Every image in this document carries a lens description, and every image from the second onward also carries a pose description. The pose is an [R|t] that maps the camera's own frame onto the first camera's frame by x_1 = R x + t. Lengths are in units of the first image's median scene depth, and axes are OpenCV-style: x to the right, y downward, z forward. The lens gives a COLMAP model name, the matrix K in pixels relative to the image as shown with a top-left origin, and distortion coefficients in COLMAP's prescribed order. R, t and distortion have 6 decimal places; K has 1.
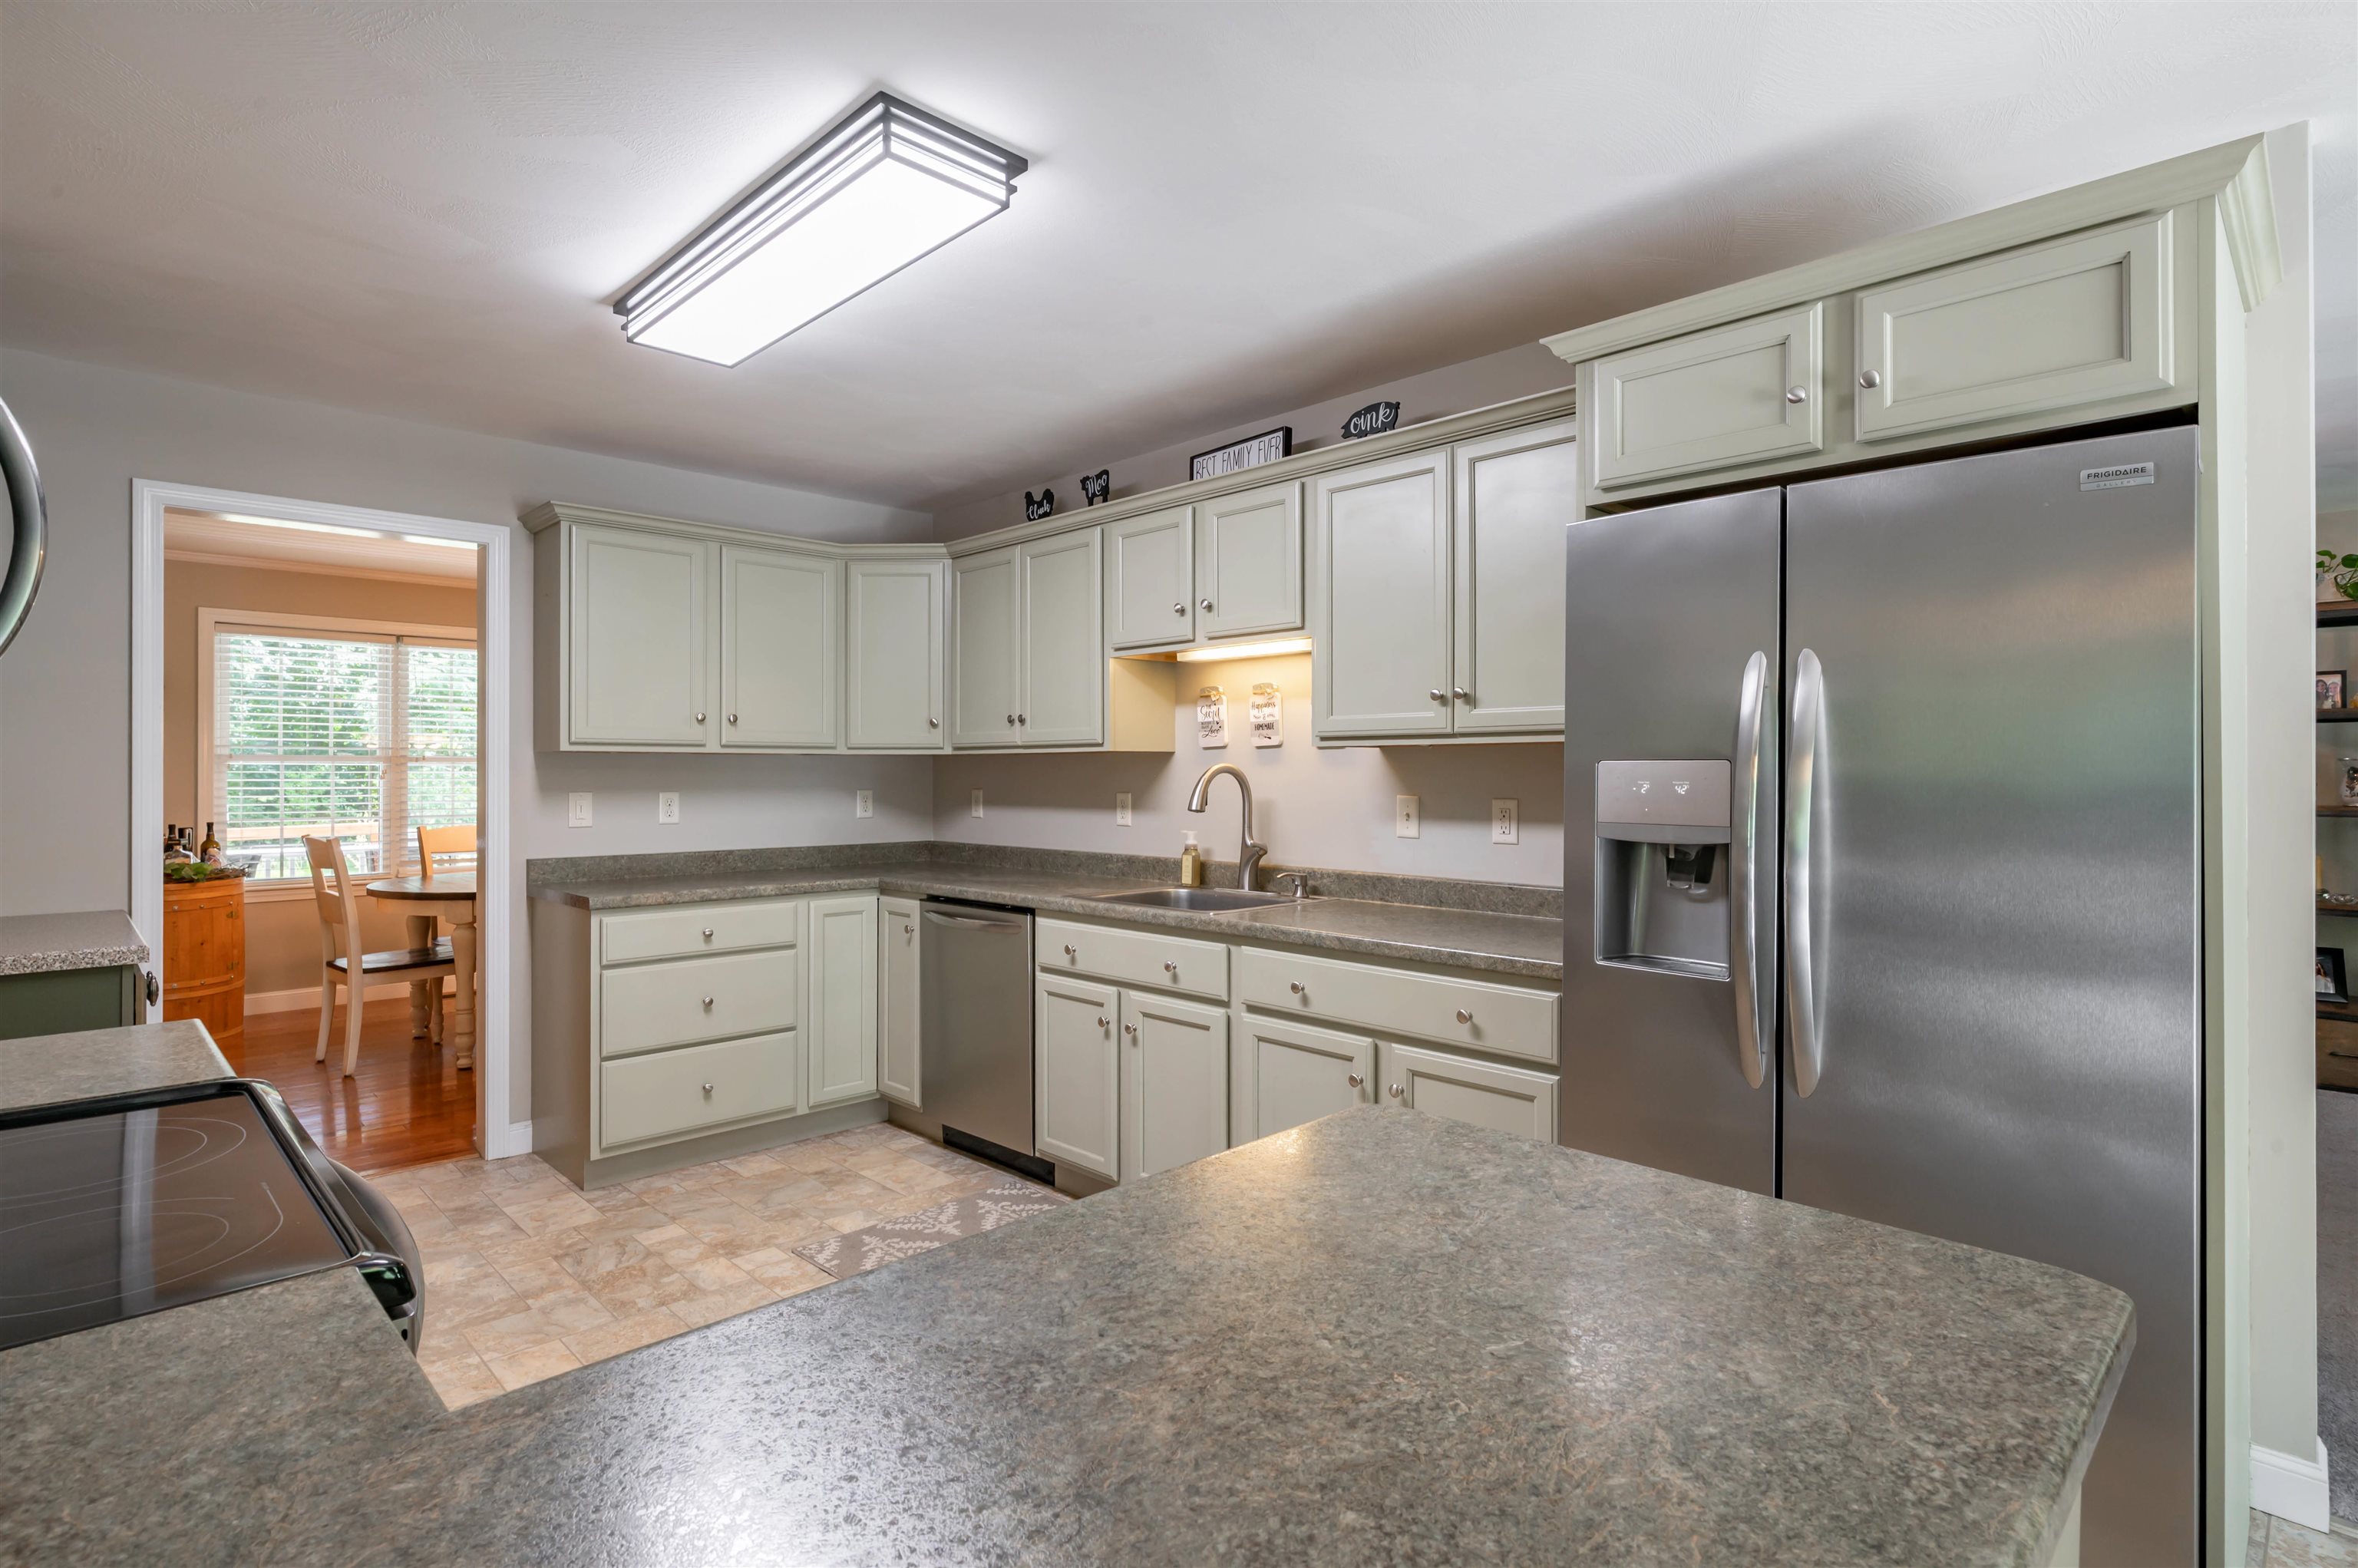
lens RADIAL K [[1162.6, 0, 1174.1], [0, 1162.6, 771.1], [0, 0, 1]] dist [-0.005173, 0.000280]
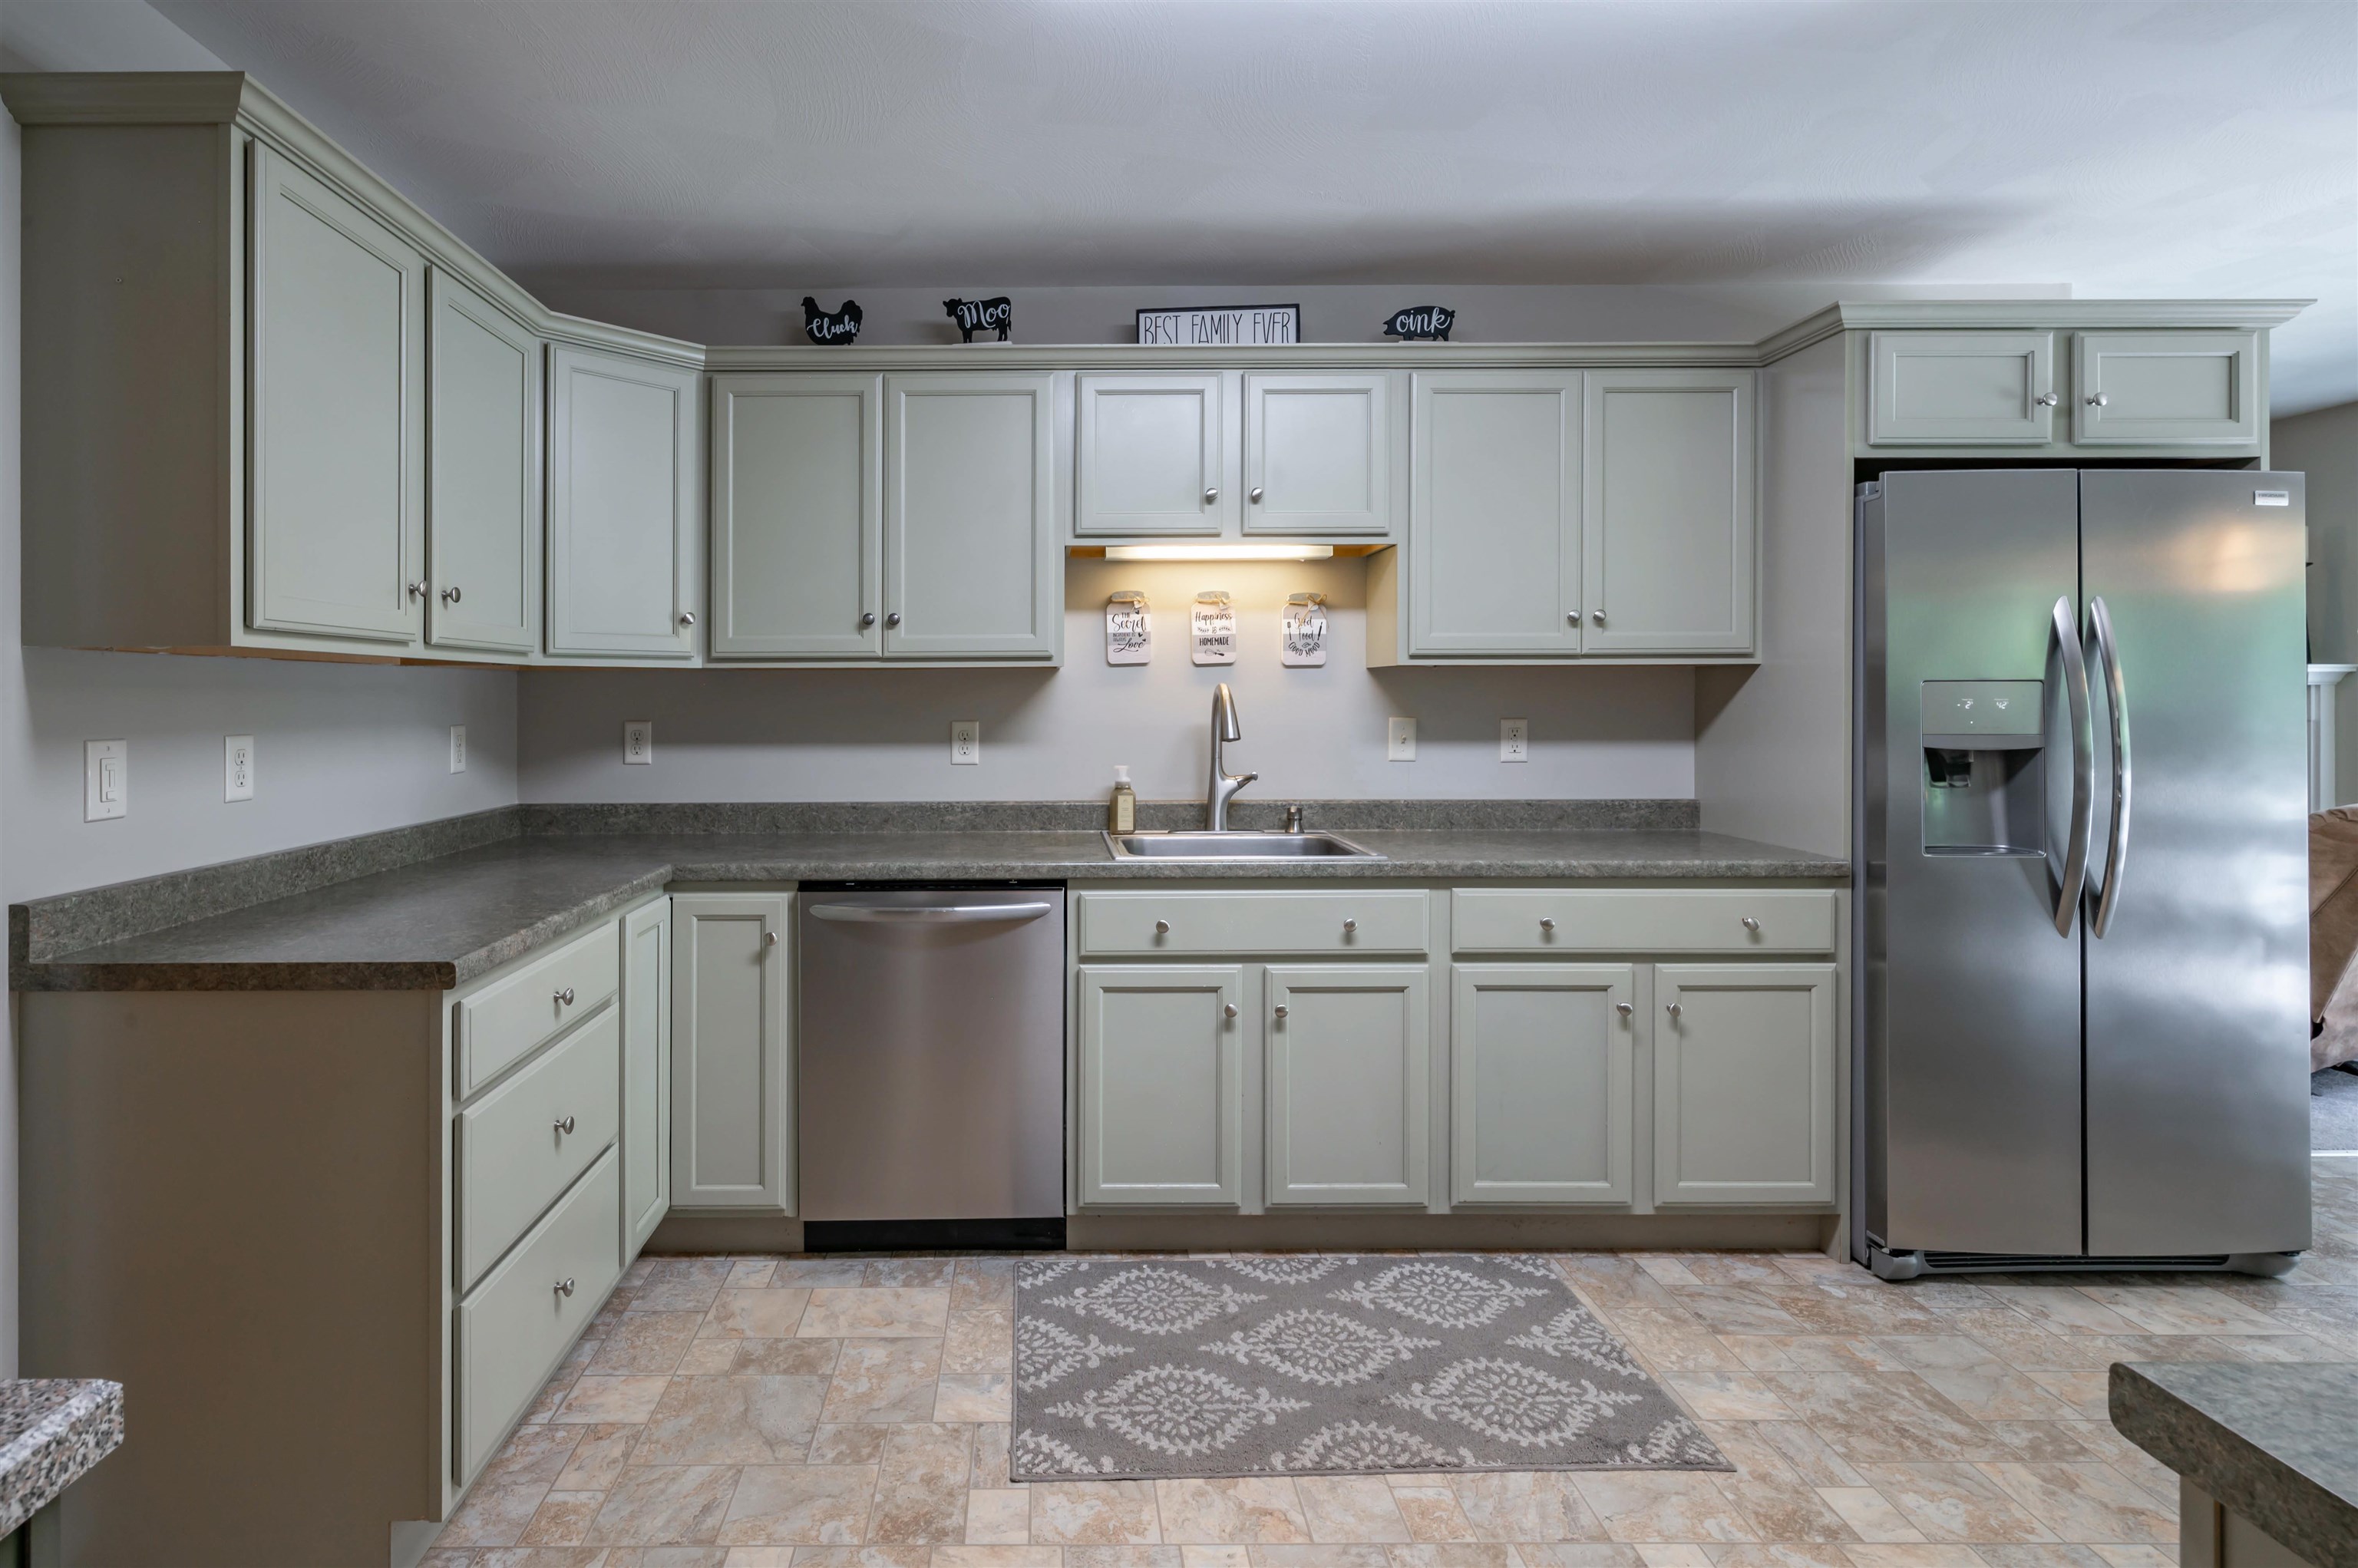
lens RADIAL K [[1162.6, 0, 1156.2], [0, 1162.6, 702.0], [0, 0, 1]] dist [-0.005173, 0.000280]
pose [[0.701247, -0.004959, 0.712901, -0.613925], [0.002442, 0.999987, 0.004554, 0.003026], [-0.712914, -0.001452, 0.701250, 0.452970]]
